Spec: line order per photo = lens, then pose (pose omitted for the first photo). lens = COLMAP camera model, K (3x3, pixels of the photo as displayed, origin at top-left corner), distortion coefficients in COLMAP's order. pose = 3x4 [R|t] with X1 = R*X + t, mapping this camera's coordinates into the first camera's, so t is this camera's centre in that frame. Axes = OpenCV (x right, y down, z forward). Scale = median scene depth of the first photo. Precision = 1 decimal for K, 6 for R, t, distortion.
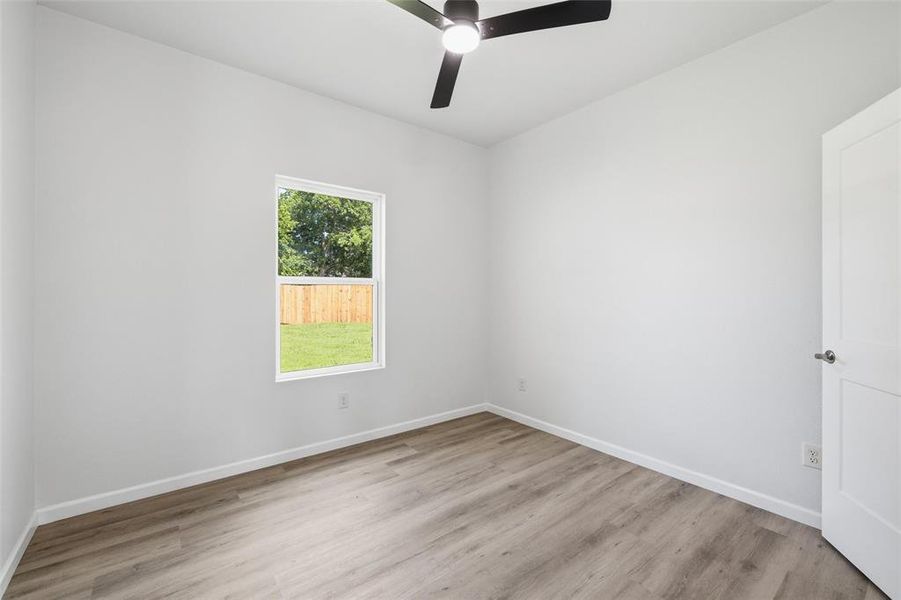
lens RADIAL K [[387.0, 0, 451.3], [0, 387.0, 296.7], [0, 0, 1]] dist [0.002852, 0.000185]
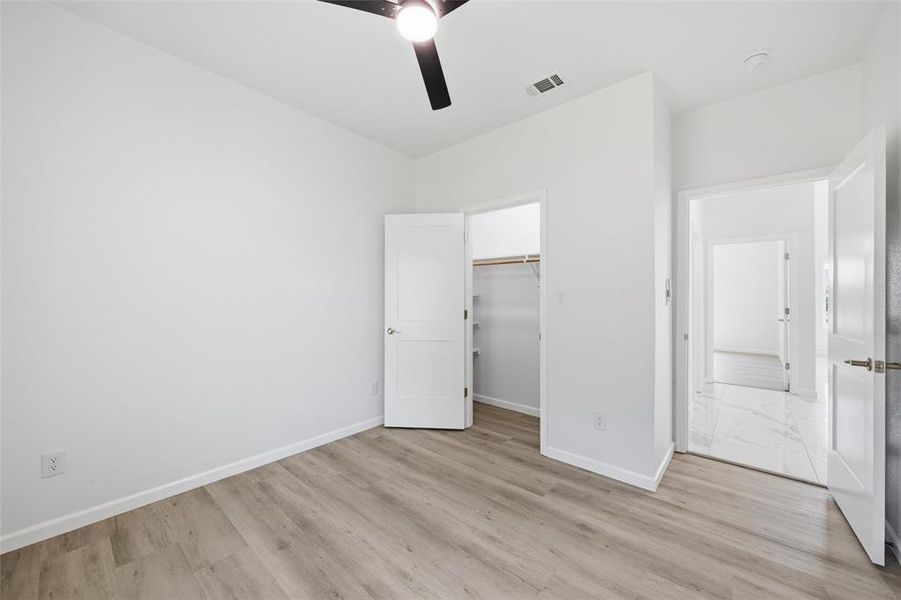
lens RADIAL K [[342.3, 0, 450.6], [0, 342.3, 297.7], [0, 0, 1]] dist [0.000551, 0.000077]
pose [[-0.190441, -0.005258, 0.981685, -0.589977], [0.004676, 0.999969, 0.006263, -0.015425], [-0.981687, 0.005783, -0.190411, 0.802566]]
